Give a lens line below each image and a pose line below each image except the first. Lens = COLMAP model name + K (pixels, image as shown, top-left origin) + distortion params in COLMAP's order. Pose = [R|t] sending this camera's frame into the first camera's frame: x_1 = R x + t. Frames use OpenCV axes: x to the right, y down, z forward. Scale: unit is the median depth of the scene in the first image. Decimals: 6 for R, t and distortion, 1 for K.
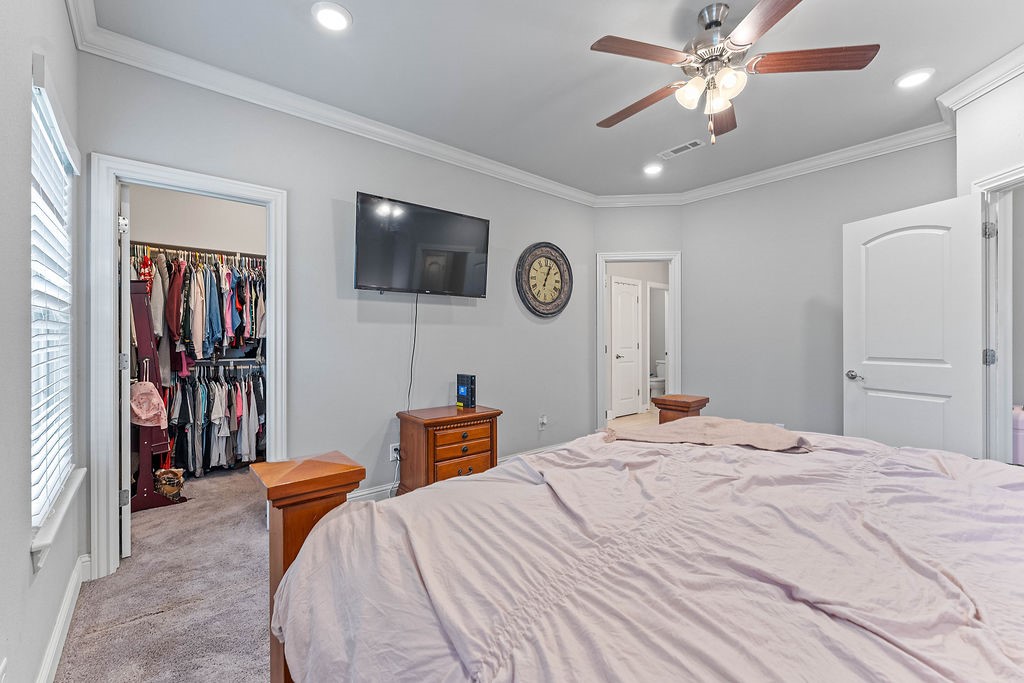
lens RADIAL K [[433.2, 0, 511.5], [0, 433.2, 342.3], [0, 0, 1]] dist [-0.000482, -0.000034]
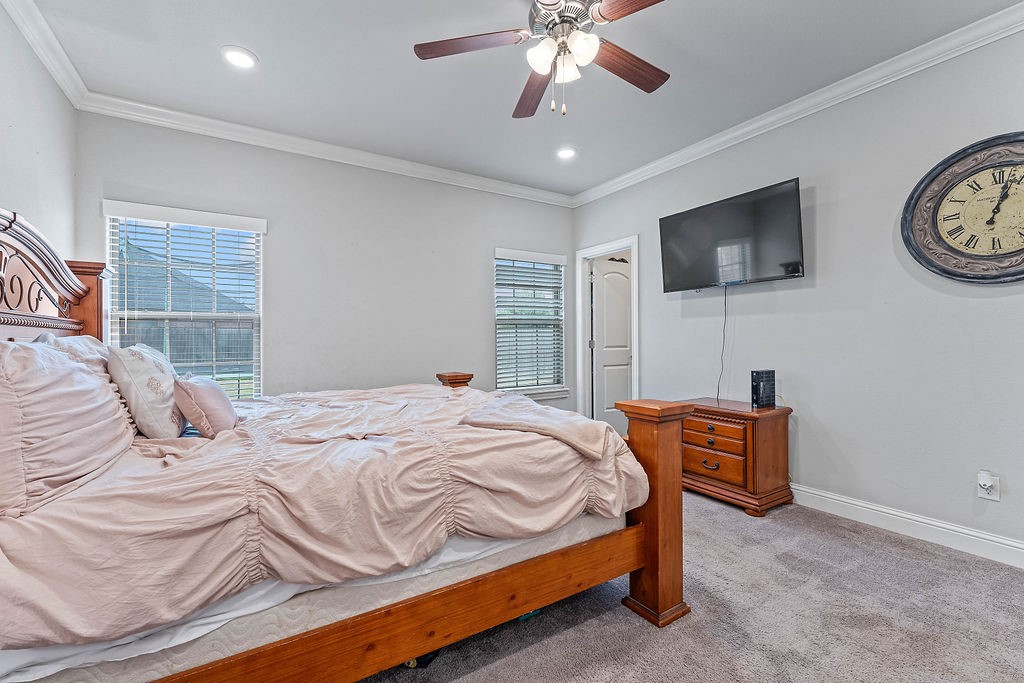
lens RADIAL K [[440.8, 0, 511.9], [0, 440.8, 338.7], [0, 0, 1]] dist [0.000301, 0.000062]
pose [[-0.144735, 0.003736, -0.989463, 0.724442], [0.005070, 0.999983, 0.003034, 0.004745], [0.989457, -0.004578, -0.144751, 0.531342]]
